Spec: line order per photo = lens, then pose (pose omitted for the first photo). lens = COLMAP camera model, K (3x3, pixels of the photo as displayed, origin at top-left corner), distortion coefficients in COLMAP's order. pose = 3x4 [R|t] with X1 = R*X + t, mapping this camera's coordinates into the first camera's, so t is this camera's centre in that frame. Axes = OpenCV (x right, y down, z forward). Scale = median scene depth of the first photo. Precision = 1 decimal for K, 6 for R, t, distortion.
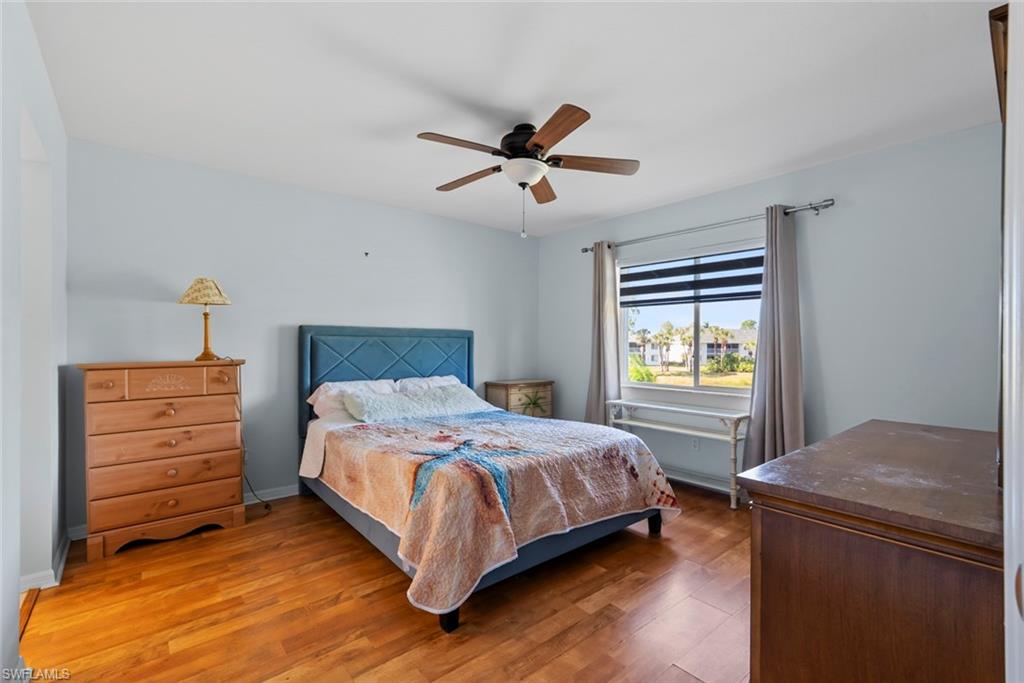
lens RADIAL K [[455.0, 0, 514.2], [0, 455.0, 344.7], [0, 0, 1]] dist [-0.000153, 0.000309]
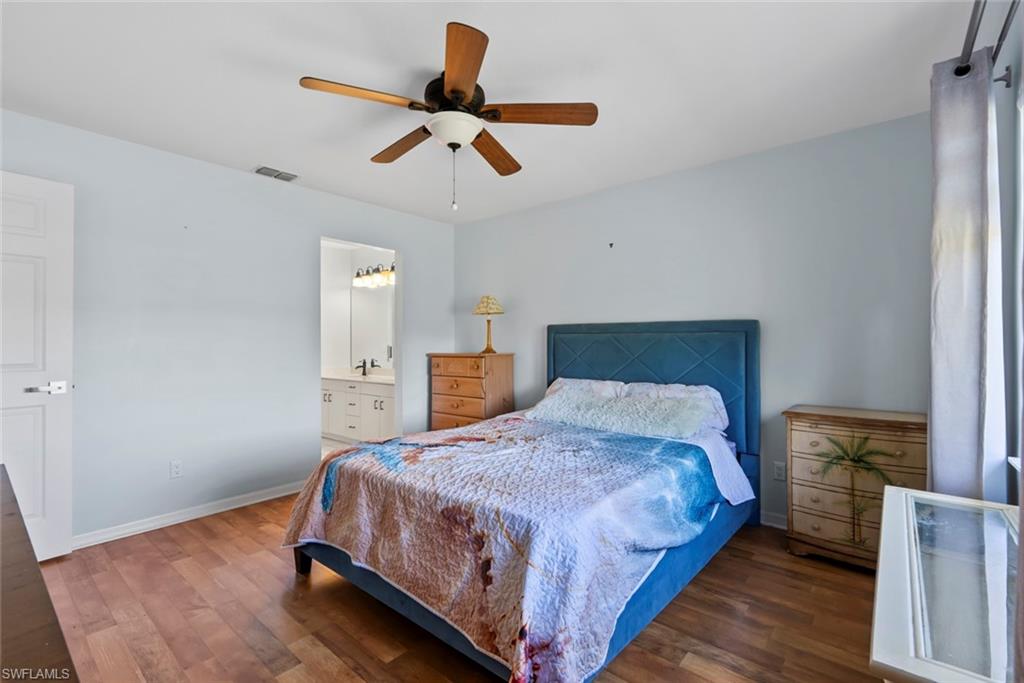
lens RADIAL K [[455.0, 0, 508.5], [0, 455.0, 339.9], [0, 0, 1]] dist [-0.000153, 0.000309]
pose [[0.164735, -0.008053, -0.986305, 0.721669], [-0.000156, 0.999966, -0.008190, 0.002965], [0.986338, 0.001503, 0.164729, 0.828345]]
